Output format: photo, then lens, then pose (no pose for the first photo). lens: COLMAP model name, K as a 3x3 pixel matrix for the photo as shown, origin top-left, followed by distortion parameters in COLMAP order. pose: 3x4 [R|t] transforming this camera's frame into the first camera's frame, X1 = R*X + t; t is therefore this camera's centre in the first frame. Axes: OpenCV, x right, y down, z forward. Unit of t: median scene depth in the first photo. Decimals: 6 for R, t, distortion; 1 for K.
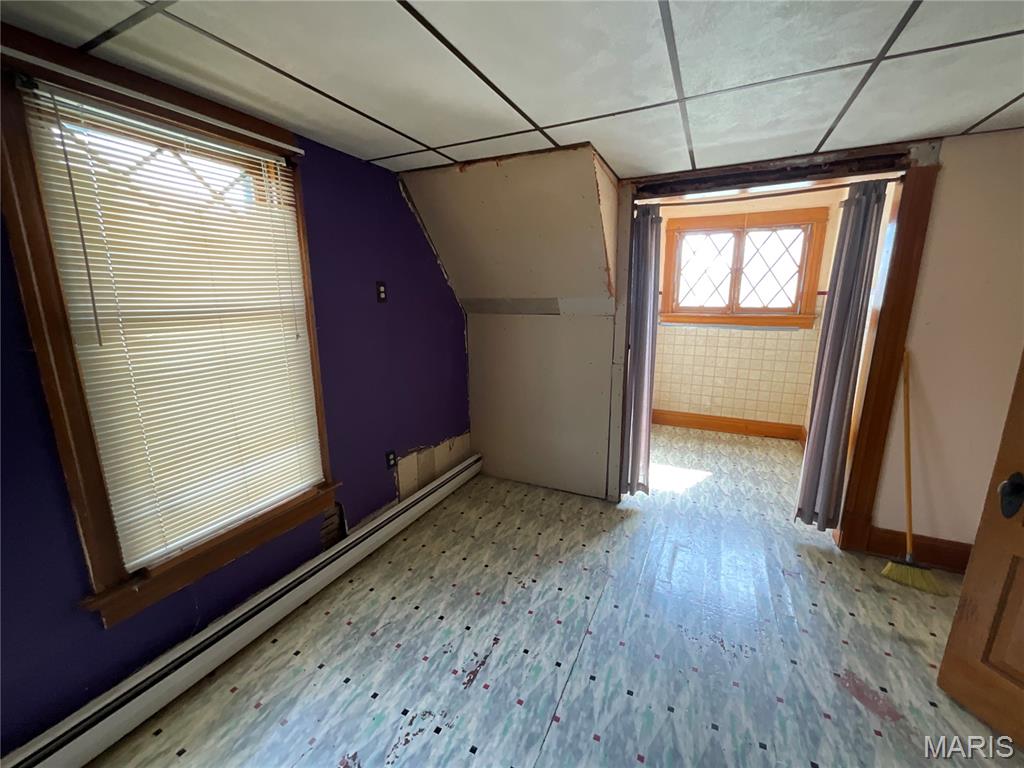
lens RADIAL K [[412.0, 0, 505.4], [0, 412.0, 386.6], [0, 0, 1]] dist [0.000156, 0.000474]
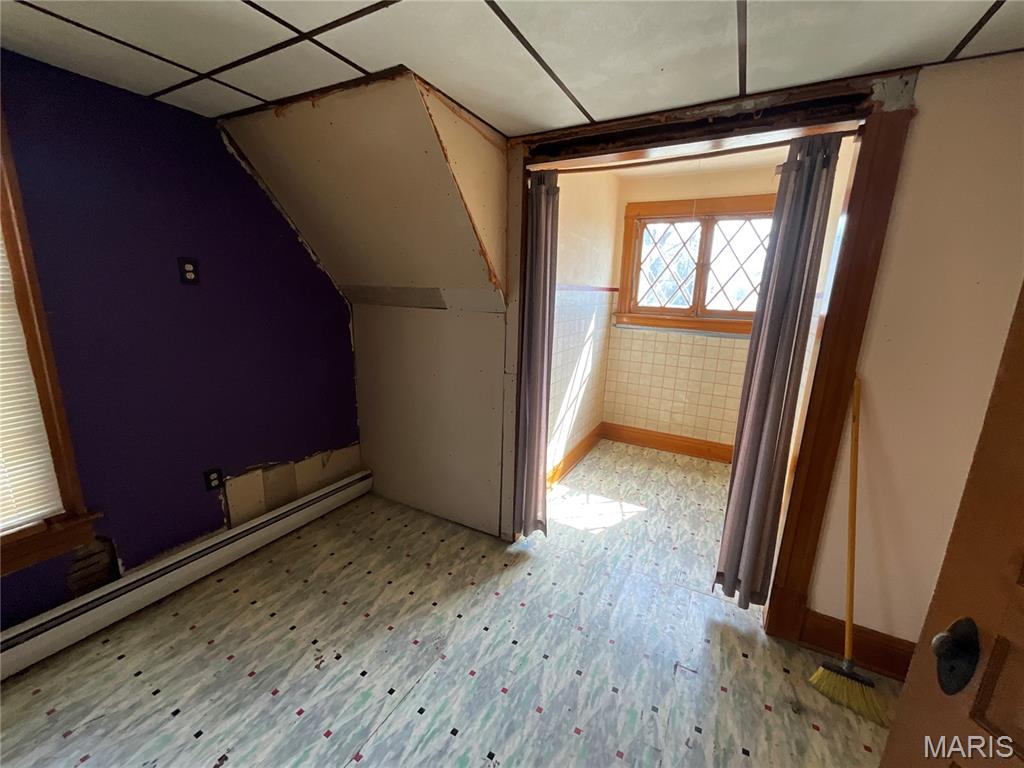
lens RADIAL K [[412.0, 0, 504.7], [0, 412.0, 386.4], [0, 0, 1]] dist [0.000156, 0.000474]
pose [[0.998121, 0.046069, -0.040388, 0.352310], [-0.045622, 0.998888, 0.011929, -0.046509], [0.040892, -0.010064, 0.999113, 0.236840]]
